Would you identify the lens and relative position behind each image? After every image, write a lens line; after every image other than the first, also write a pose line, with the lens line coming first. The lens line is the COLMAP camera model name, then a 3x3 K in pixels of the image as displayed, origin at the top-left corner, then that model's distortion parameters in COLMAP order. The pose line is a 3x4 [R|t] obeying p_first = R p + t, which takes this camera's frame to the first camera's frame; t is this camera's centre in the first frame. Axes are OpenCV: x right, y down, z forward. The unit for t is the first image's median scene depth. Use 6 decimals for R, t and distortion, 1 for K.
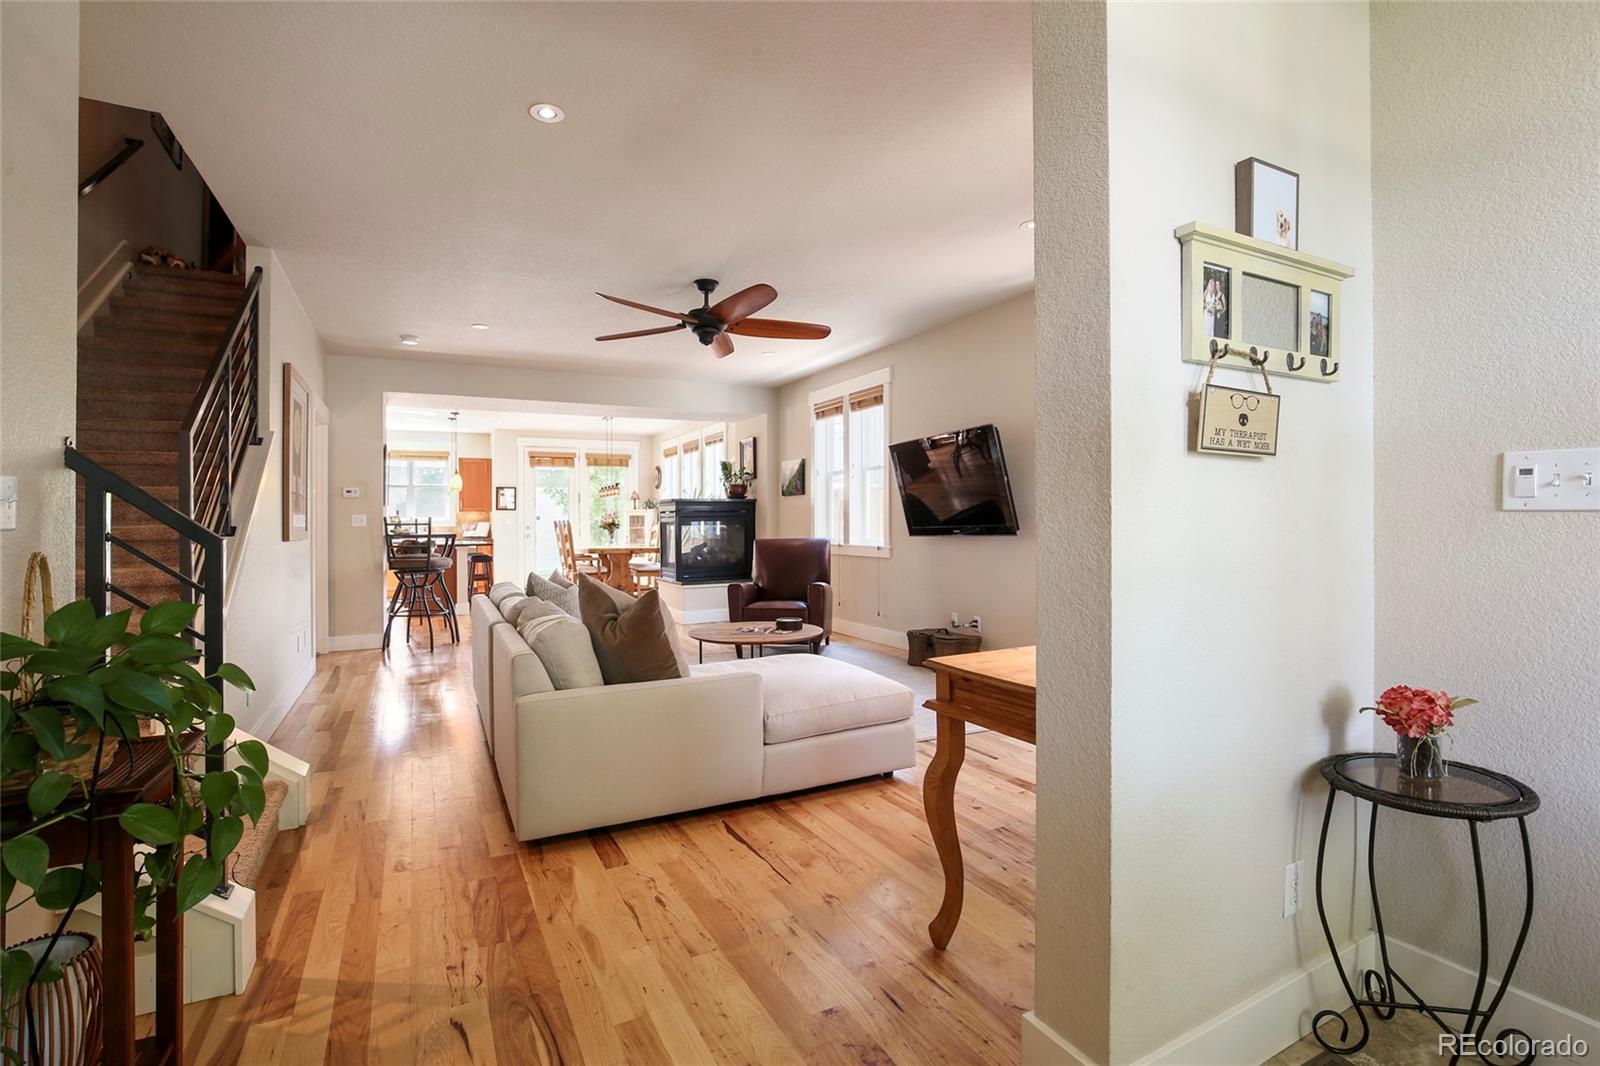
lens RADIAL K [[742.1, 0, 800.0], [0, 742.1, 533.0], [0, 0, 1]] dist [-0.000523, -0.000033]
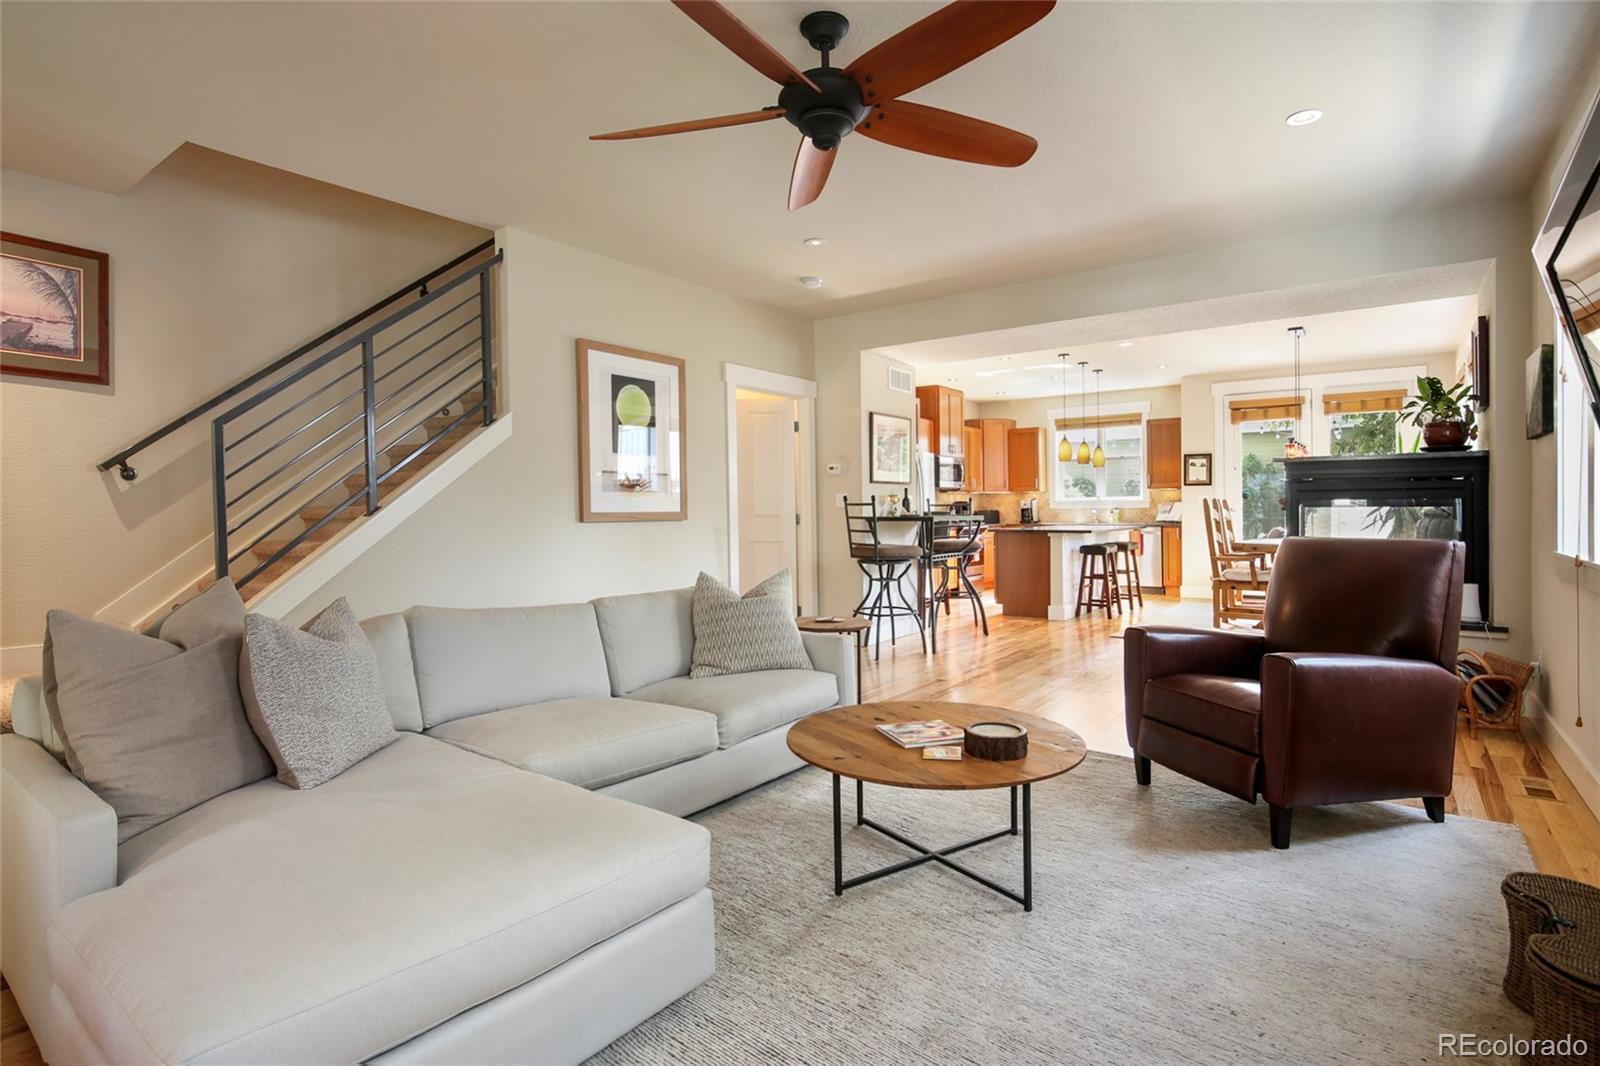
lens RADIAL K [[811.9, 0, 801.5], [0, 811.9, 549.6], [0, 0, 1]] dist [-0.019582, 0.000040]
pose [[0.440327, 0.049958, -0.896447, 0.209675], [-0.011054, 0.998677, 0.050225, -0.004991], [0.897770, -0.012206, 0.440296, 0.415943]]
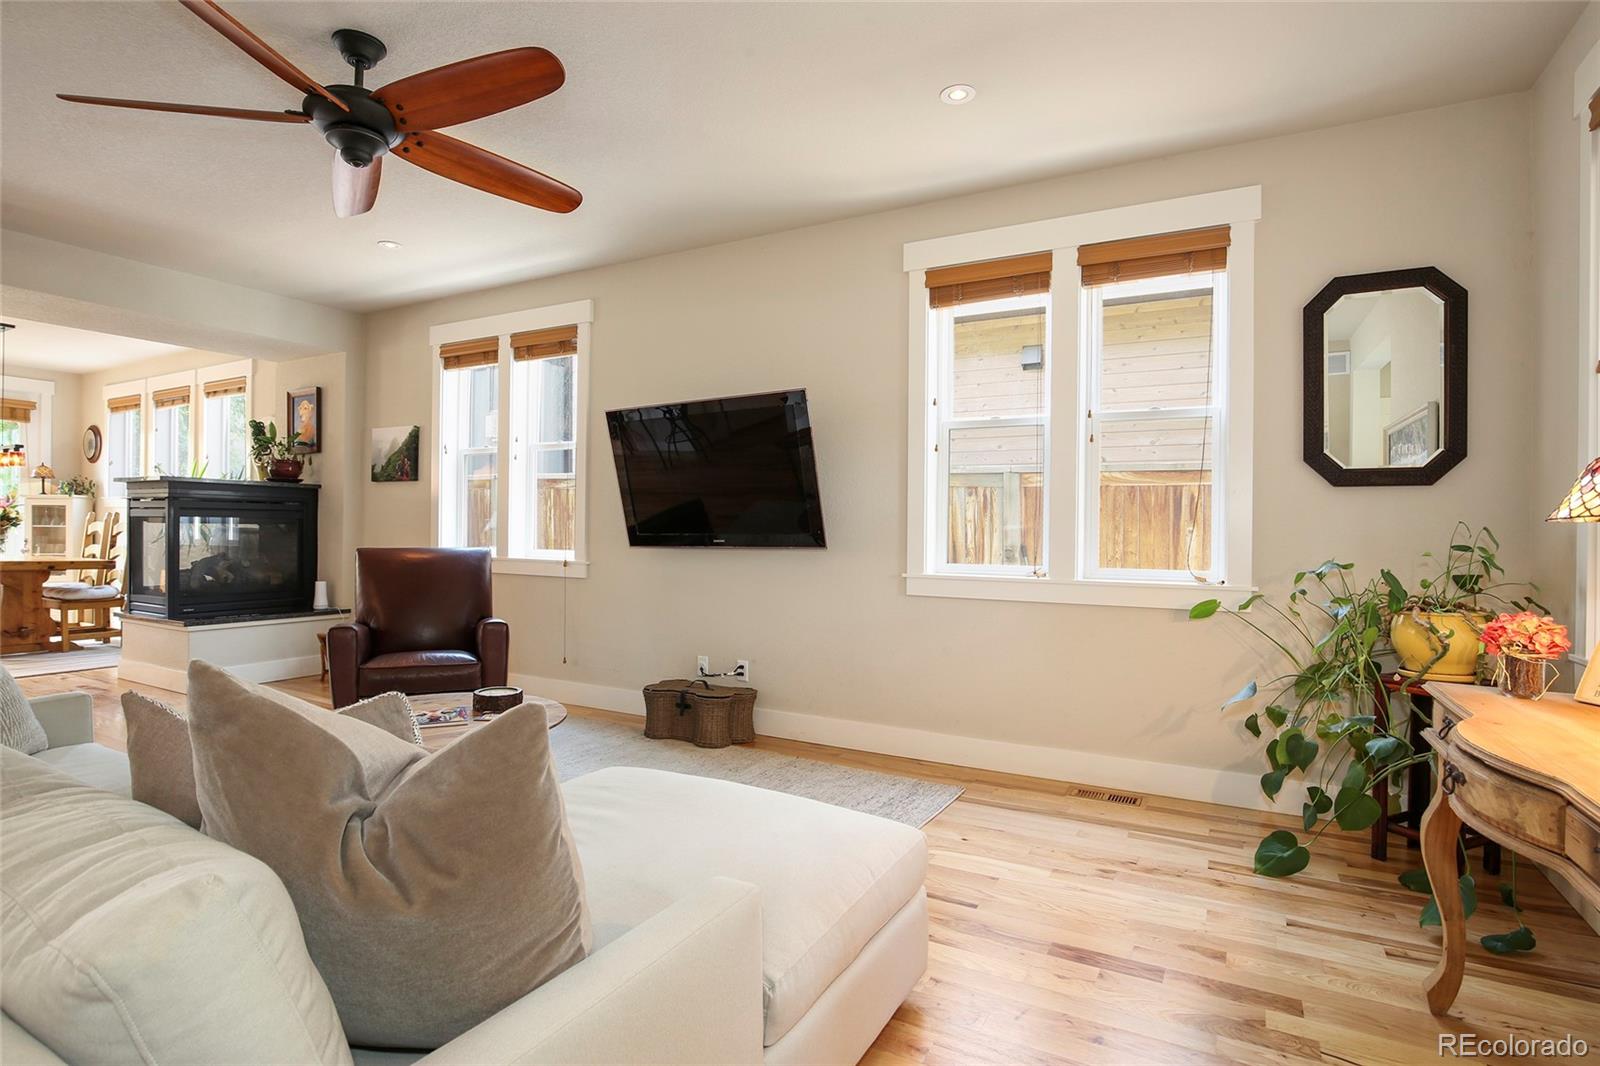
lens RADIAL K [[811.9, 0, 801.5], [0, 811.9, 549.6], [0, 0, 1]] dist [-0.019582, 0.000040]
pose [[0.838731, 0.010008, 0.544454, -0.092394], [-0.014242, 0.999892, 0.003559, 0.001554], [-0.544359, -0.010739, 0.838783, 0.205411]]
